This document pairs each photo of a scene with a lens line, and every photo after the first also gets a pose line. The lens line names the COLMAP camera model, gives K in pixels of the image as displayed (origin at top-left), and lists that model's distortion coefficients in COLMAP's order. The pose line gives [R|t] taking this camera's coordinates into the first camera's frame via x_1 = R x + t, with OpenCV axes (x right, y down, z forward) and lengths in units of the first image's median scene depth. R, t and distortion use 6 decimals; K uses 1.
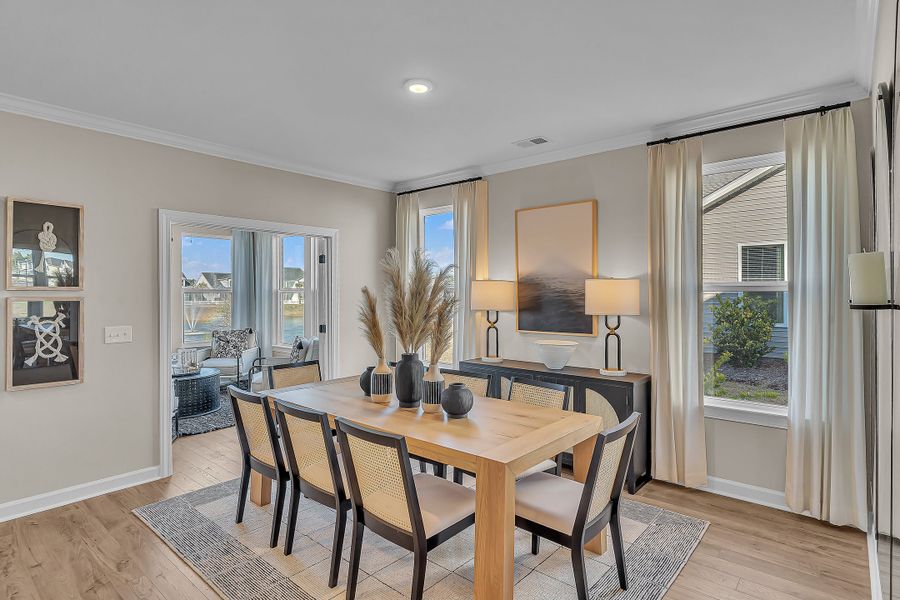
lens RADIAL K [[478.9, 0, 455.1], [0, 478.9, 295.6], [0, 0, 1]] dist [-0.003702, -0.000542]
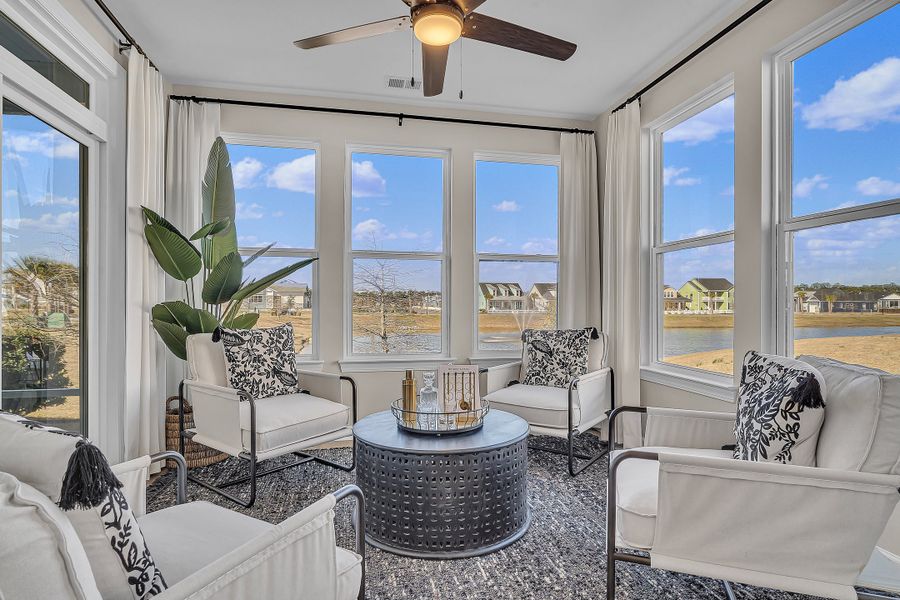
lens RADIAL K [[478.9, 0, 452.0], [0, 478.9, 301.2], [0, 0, 1]] dist [-0.003702, -0.000542]
pose [[0.791262, 0.002943, -0.611470, -0.270674], [-0.011182, 0.999891, -0.009657, 0.052405], [0.611375, 0.014479, 0.791209, 0.584812]]
